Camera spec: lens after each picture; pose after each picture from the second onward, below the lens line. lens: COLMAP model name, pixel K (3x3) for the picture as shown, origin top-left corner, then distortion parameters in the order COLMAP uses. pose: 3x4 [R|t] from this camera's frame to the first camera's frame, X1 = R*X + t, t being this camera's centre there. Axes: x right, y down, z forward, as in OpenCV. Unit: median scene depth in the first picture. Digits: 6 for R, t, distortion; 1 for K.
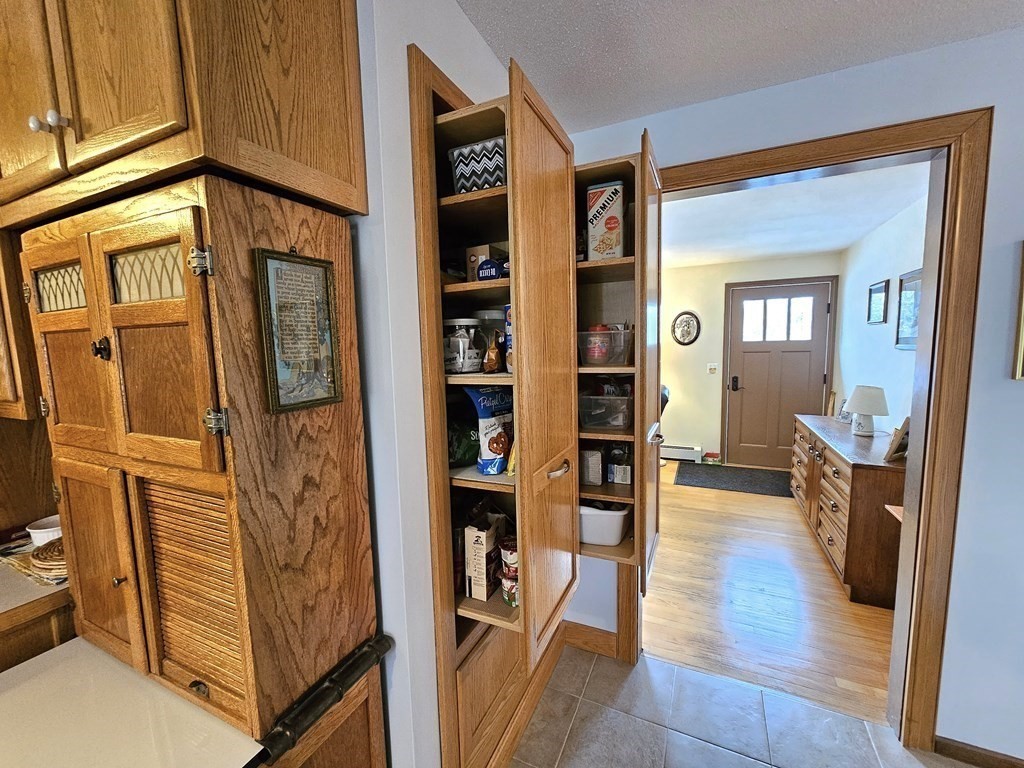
lens RADIAL K [[415.4, 0, 512.3], [0, 415.4, 384.8], [0, 0, 1]] dist [0.000913, -0.000426]
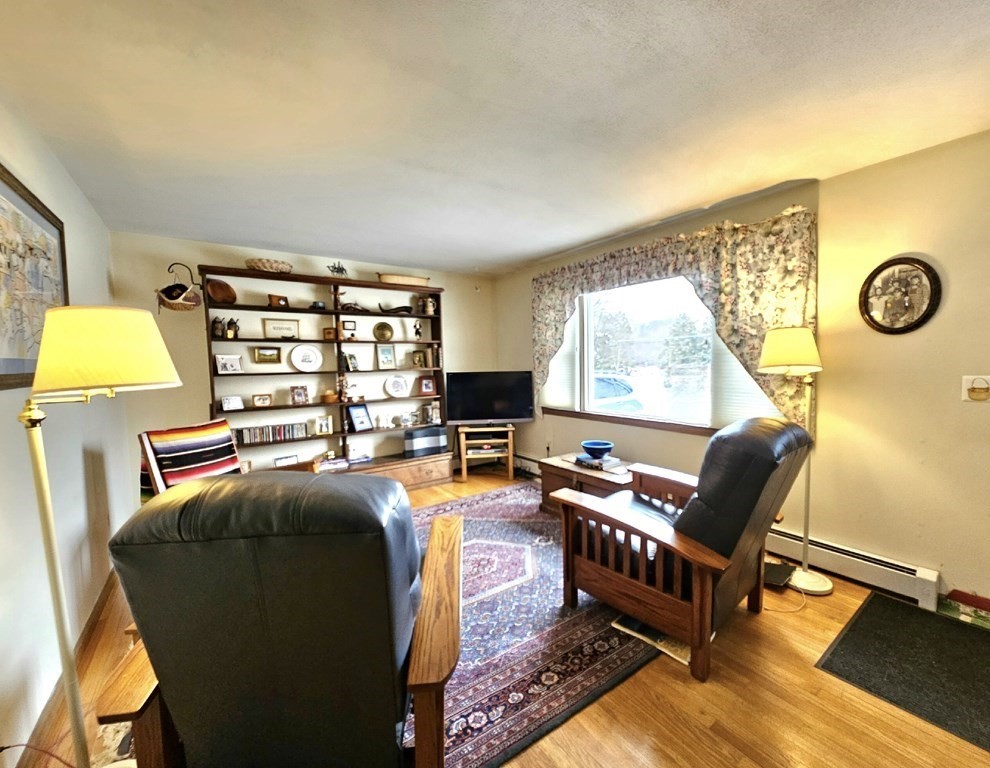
lens RADIAL K [[408.4, 0, 498.7], [0, 408.4, 390.6], [0, 0, 1]] dist [-0.002746, 0.000148]
pose [[0.880010, 0.033469, -0.473775, 0.252458], [-0.045348, 0.998878, -0.013667, -0.009377], [0.472786, 0.033512, 0.880540, 0.420915]]
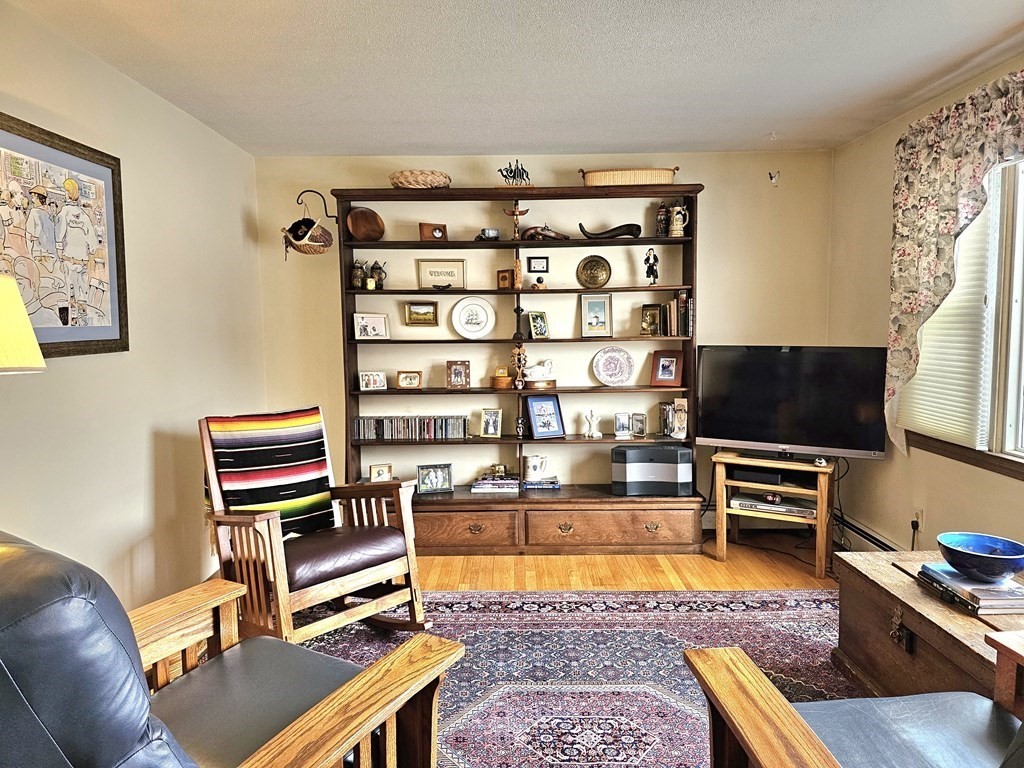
lens RADIAL K [[671.0, 0, 507.8], [0, 671.0, 378.5], [0, 0, 1]] dist [0.042757, -0.031498]
pose [[0.437417, 0.089639, -0.894780, 0.365679], [-0.089384, 0.994426, 0.055926, -0.057497], [0.894805, 0.055516, 0.442991, 0.704846]]
